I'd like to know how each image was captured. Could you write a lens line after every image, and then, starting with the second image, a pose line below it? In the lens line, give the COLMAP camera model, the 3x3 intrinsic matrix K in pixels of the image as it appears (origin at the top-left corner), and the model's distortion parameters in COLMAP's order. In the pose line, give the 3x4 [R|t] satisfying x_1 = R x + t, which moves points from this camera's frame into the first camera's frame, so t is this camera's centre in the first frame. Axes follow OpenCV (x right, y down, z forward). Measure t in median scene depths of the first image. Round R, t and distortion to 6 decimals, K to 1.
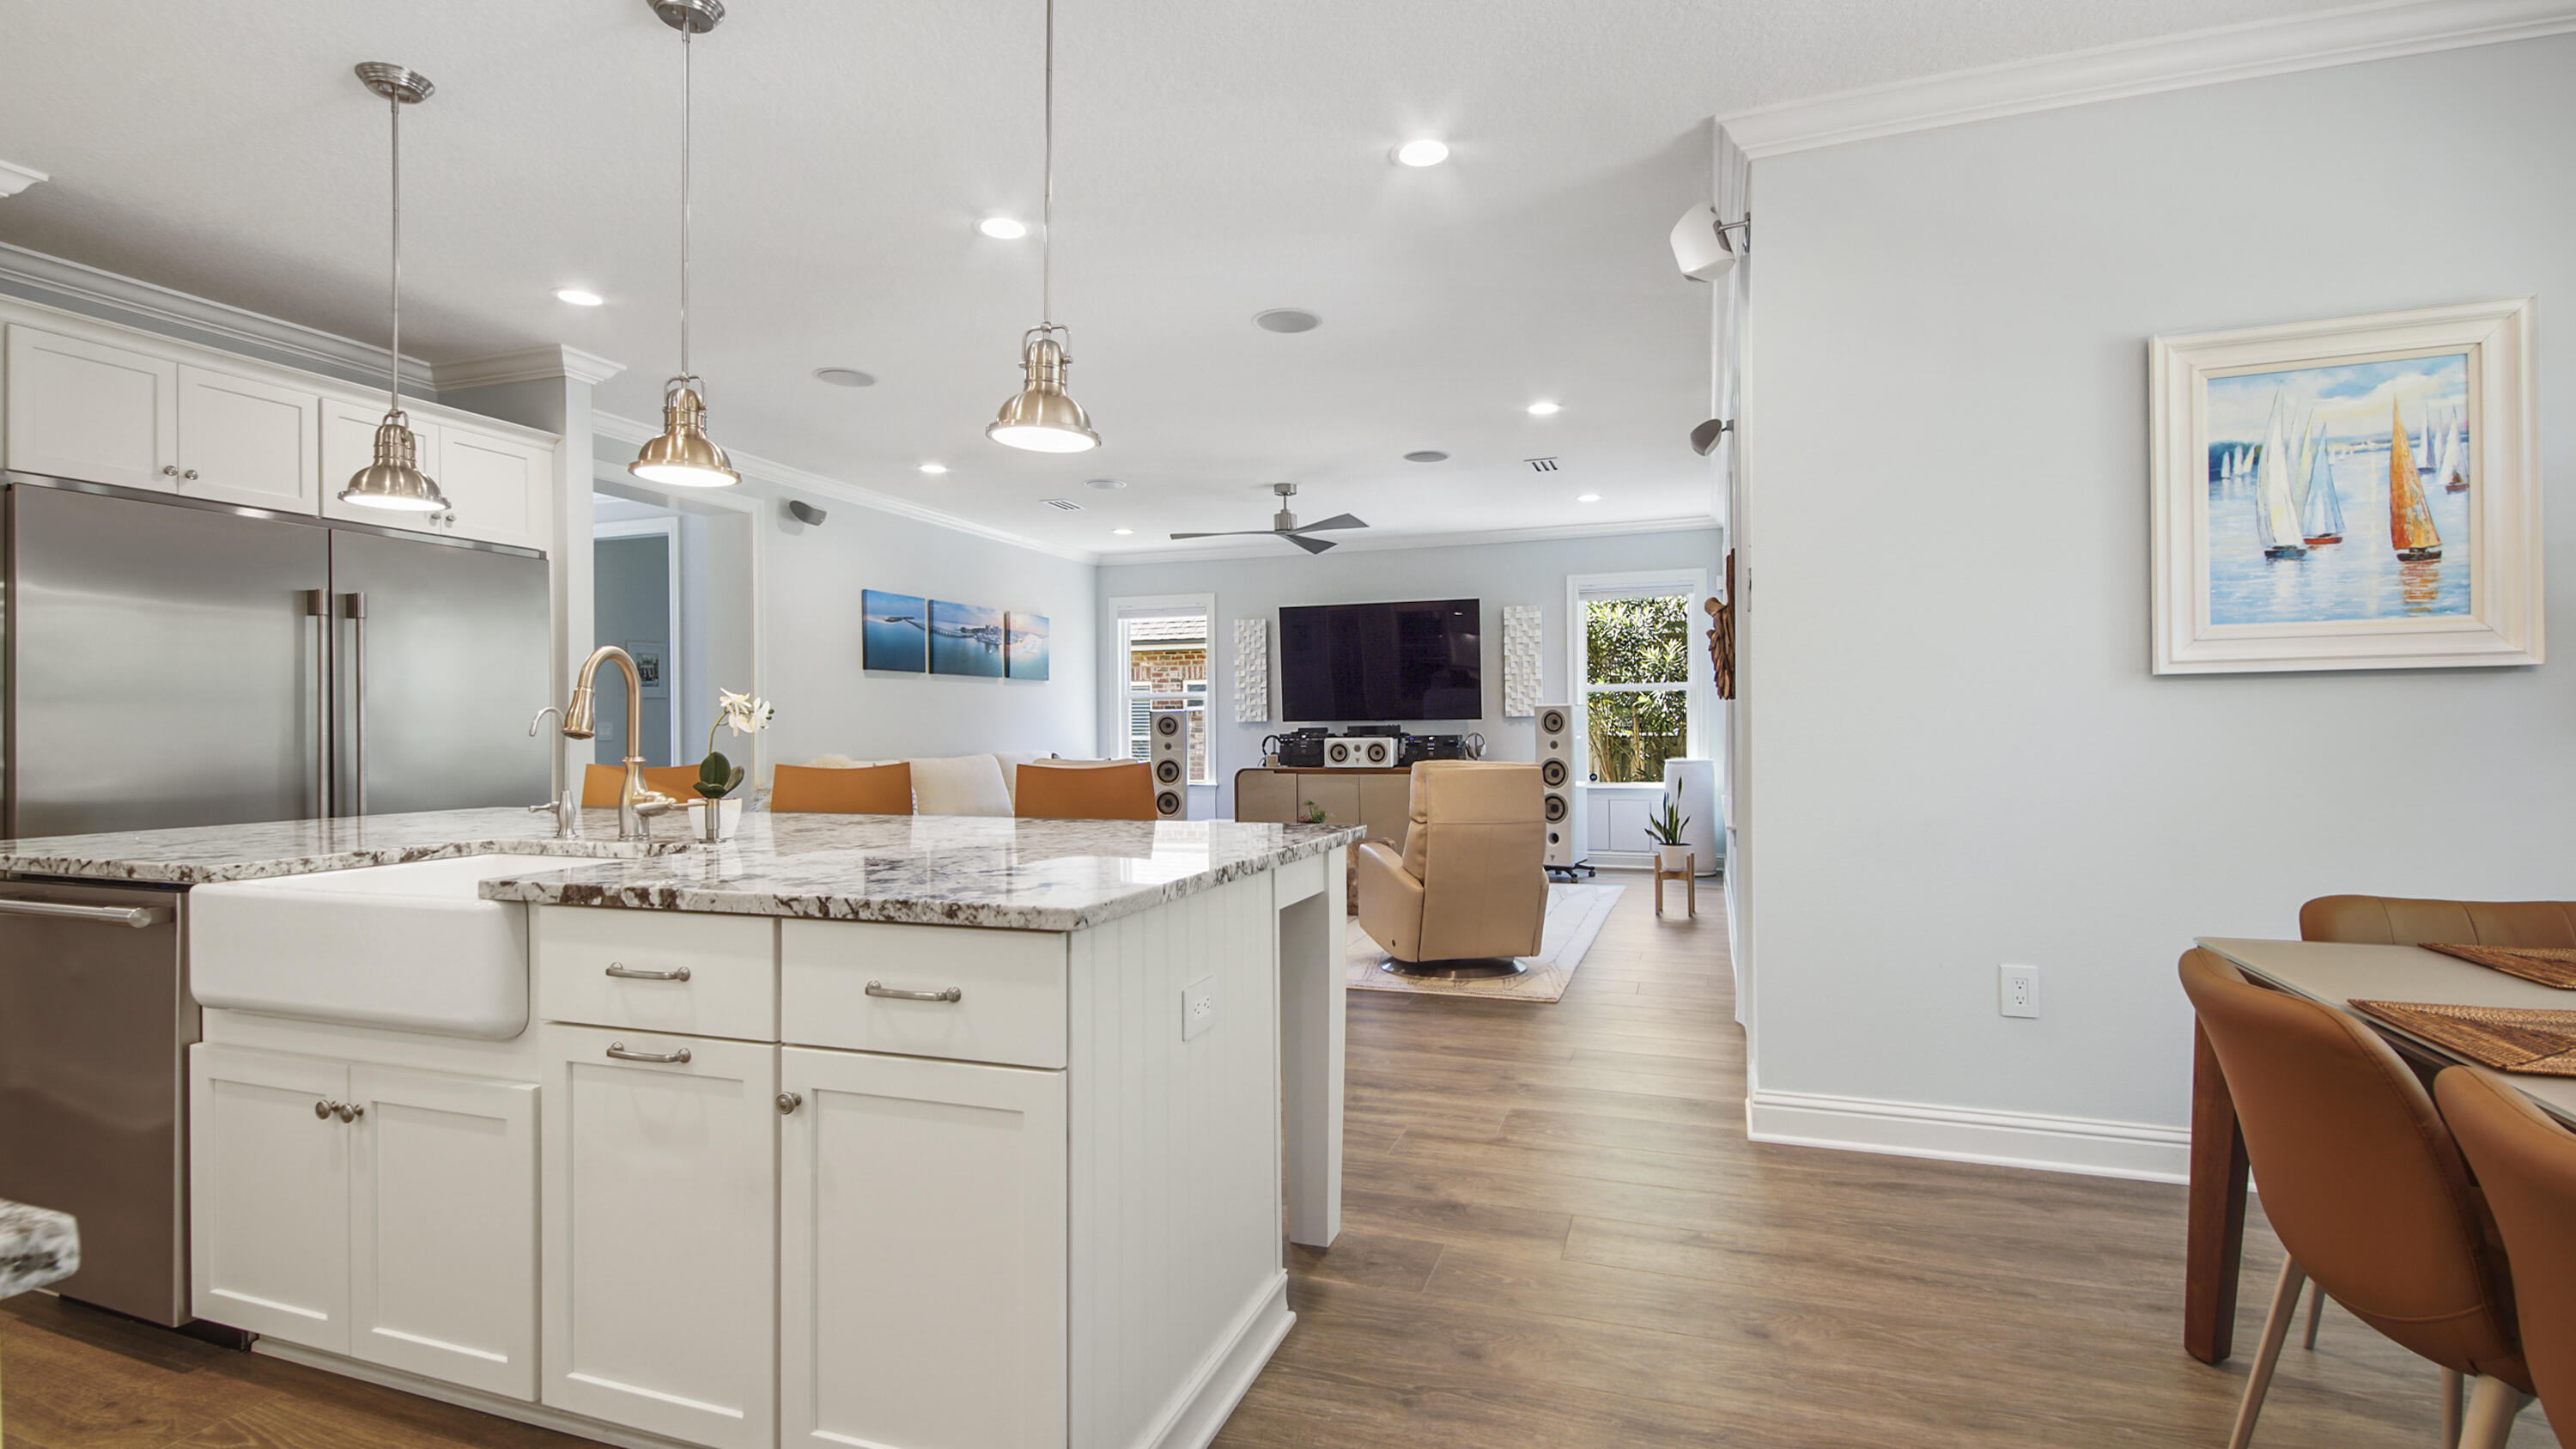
lens RADIAL K [[1183.1, 0, 1280.0], [0, 1183.1, 726.8], [0, 0, 1]] dist [0.002982, -0.000362]
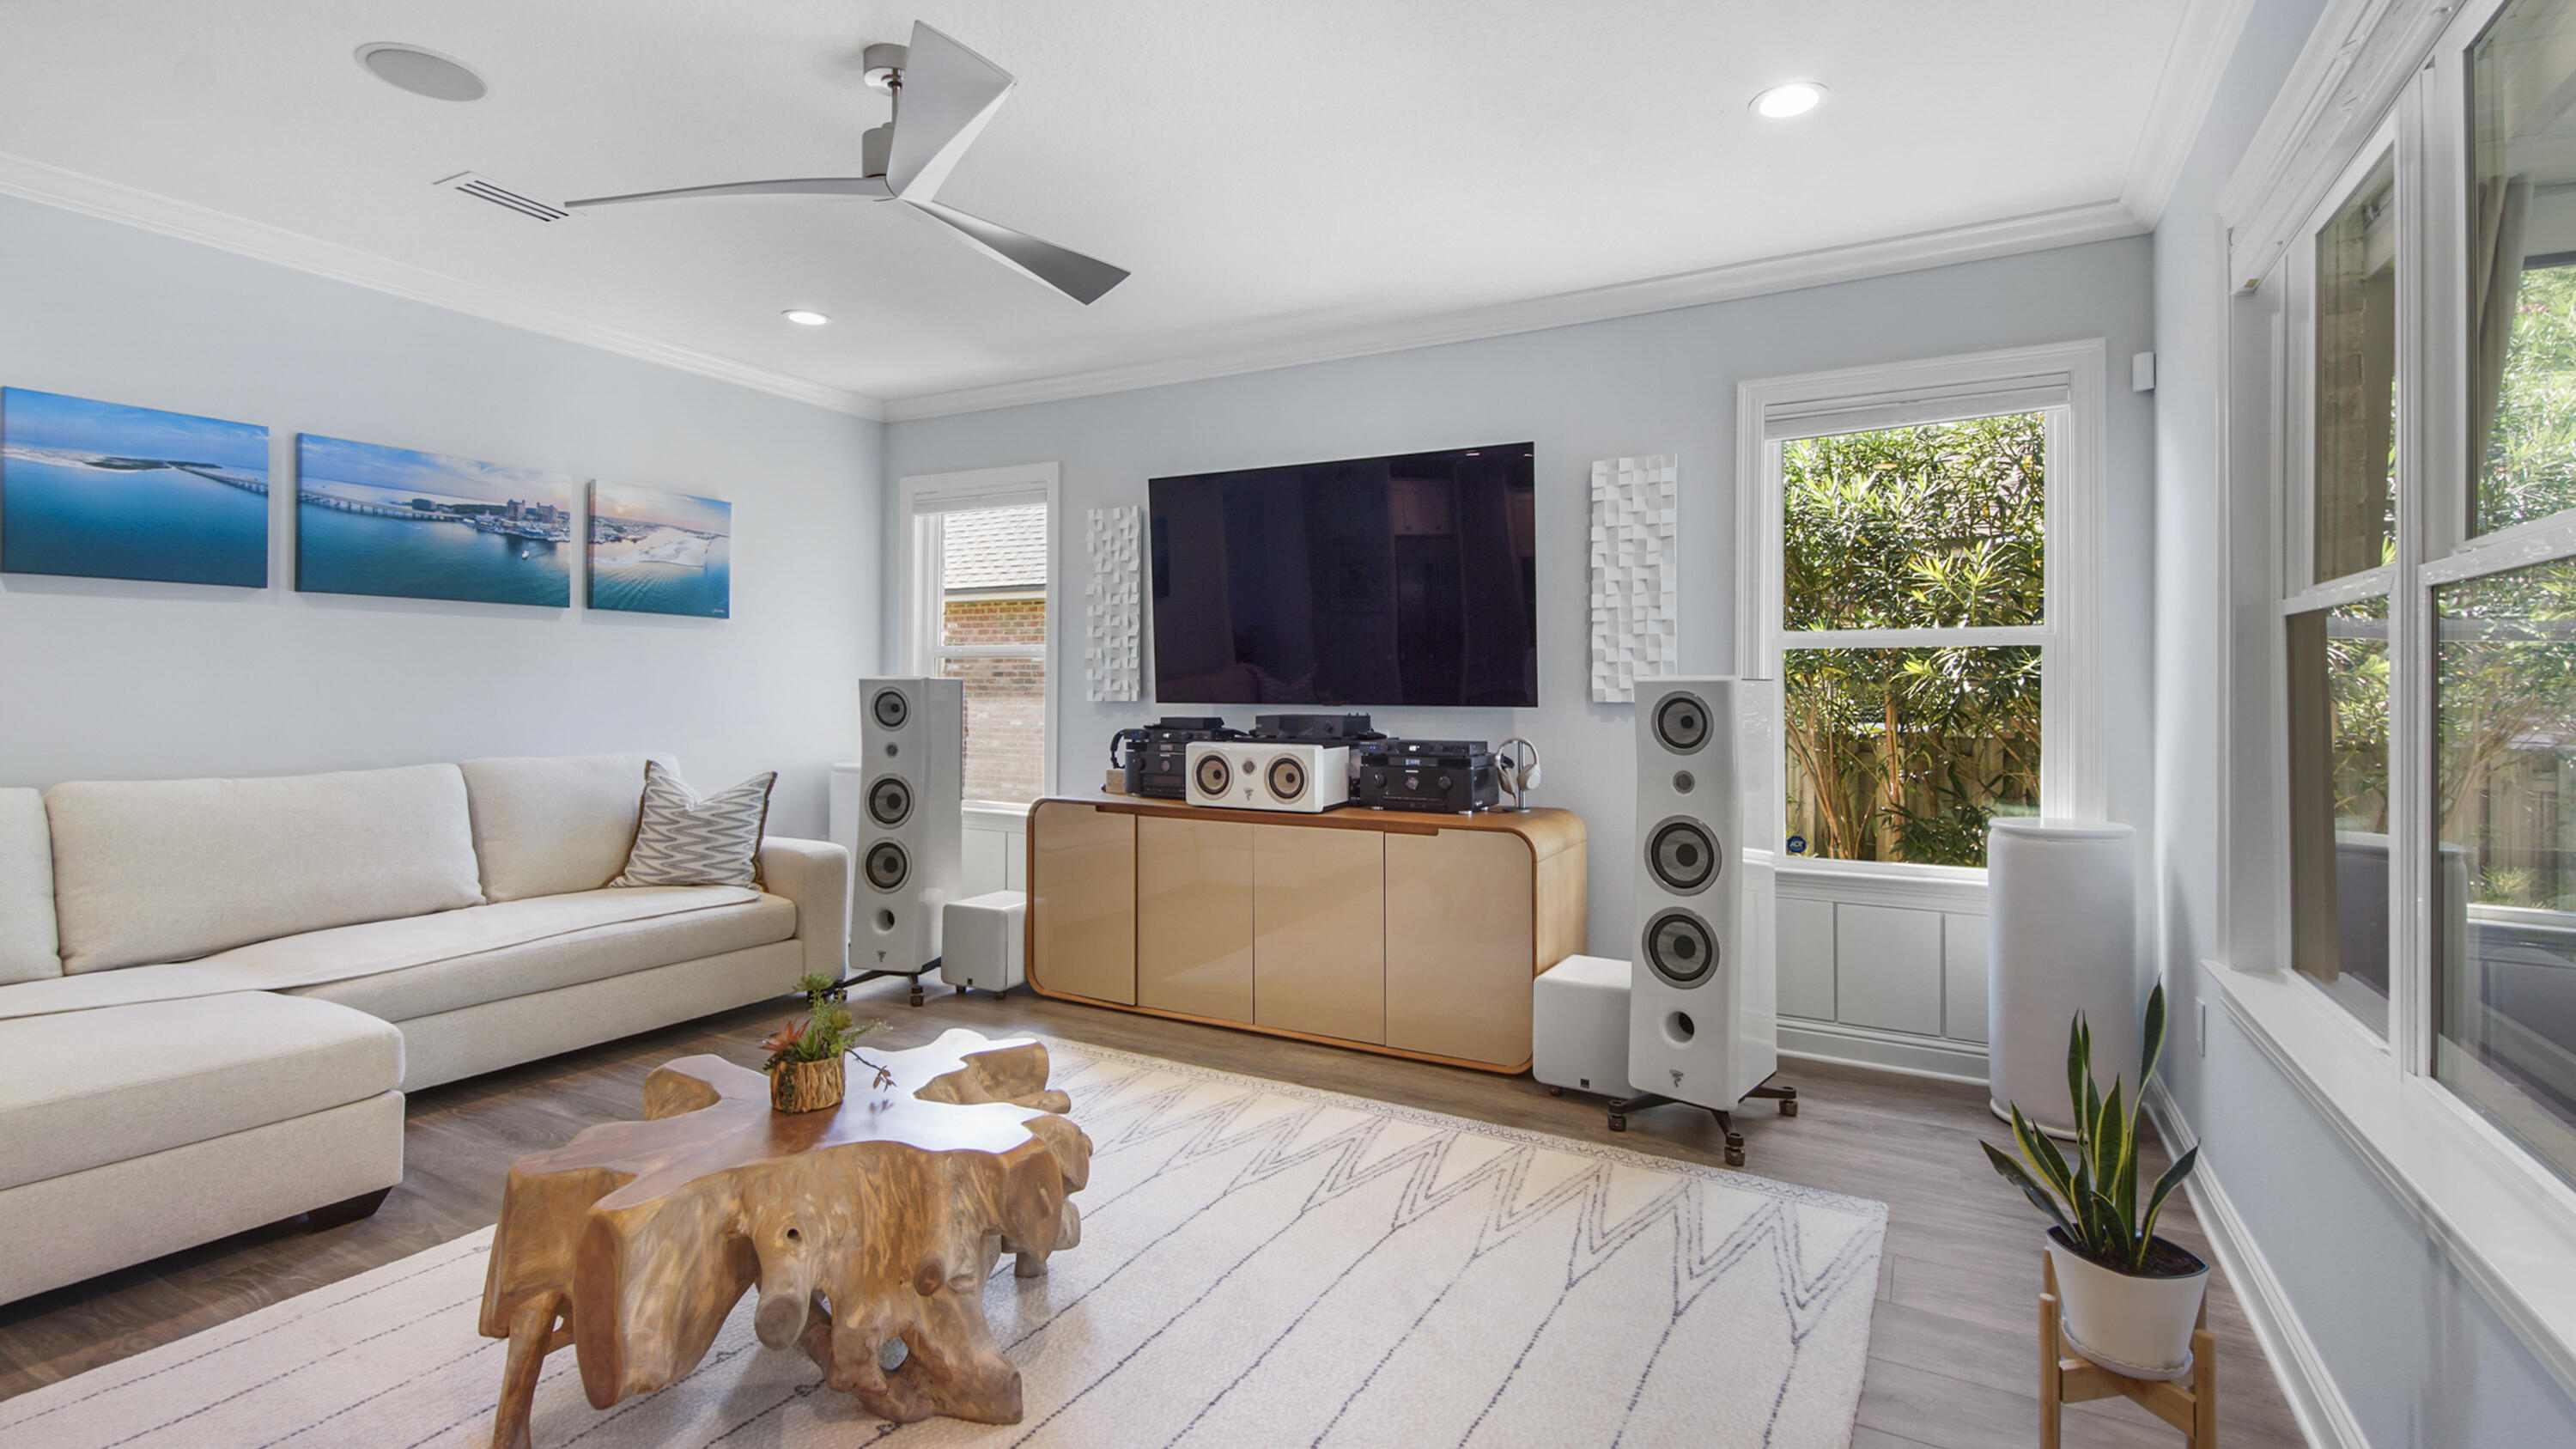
lens RADIAL K [[1173.3, 0, 1291.6], [0, 1173.3, 673.6], [0, 0, 1]] dist [0.044774, -0.000218]
pose [[0.988106, 0.012707, -0.153246, 0.148103], [-0.014914, 0.999801, -0.013257, -0.011797], [0.153047, 0.015385, 0.988099, 0.543139]]
